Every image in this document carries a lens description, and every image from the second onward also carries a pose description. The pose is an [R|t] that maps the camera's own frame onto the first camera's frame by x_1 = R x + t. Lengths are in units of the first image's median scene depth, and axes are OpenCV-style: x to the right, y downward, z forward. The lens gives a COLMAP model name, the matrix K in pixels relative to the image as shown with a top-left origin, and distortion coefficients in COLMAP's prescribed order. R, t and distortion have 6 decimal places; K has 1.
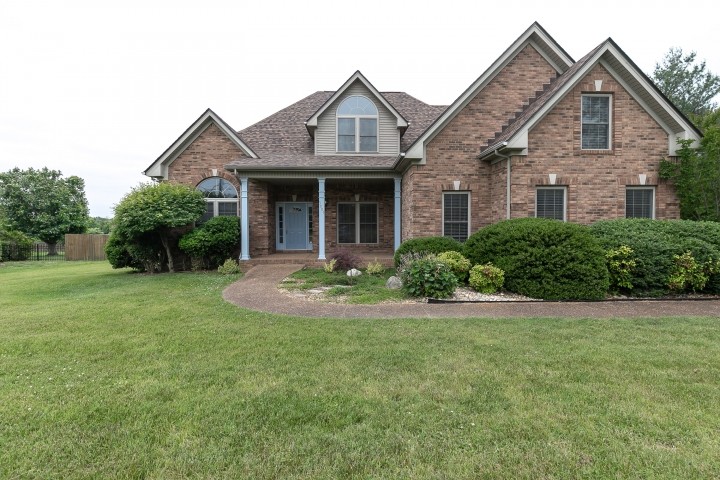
lens RADIAL K [[326.9, 0, 361.1], [0, 326.9, 224.8], [0, 0, 1]] dist [0.000971, -0.000074]
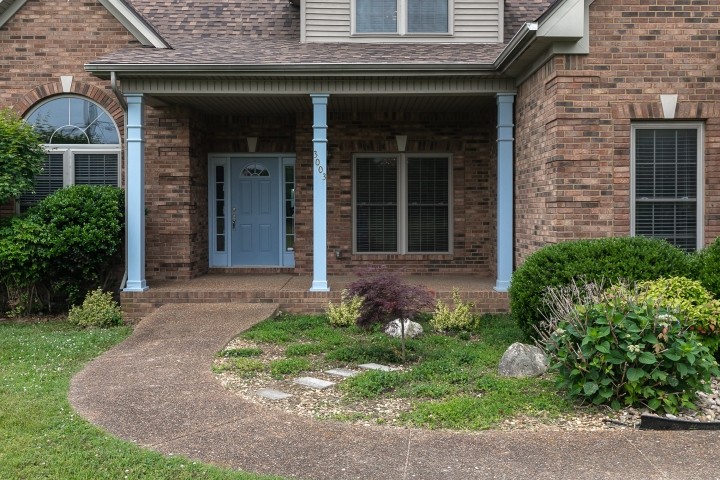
lens RADIAL K [[696.2, 0, 359.3], [0, 696.2, 200.6], [0, 0, 1]] dist [0.005266, -0.004865]
pose [[0.999244, 0.001691, -0.038831, -0.042406], [-0.002206, 0.999910, -0.013238, 0.003454], [0.038805, 0.013314, 0.999158, 0.147568]]
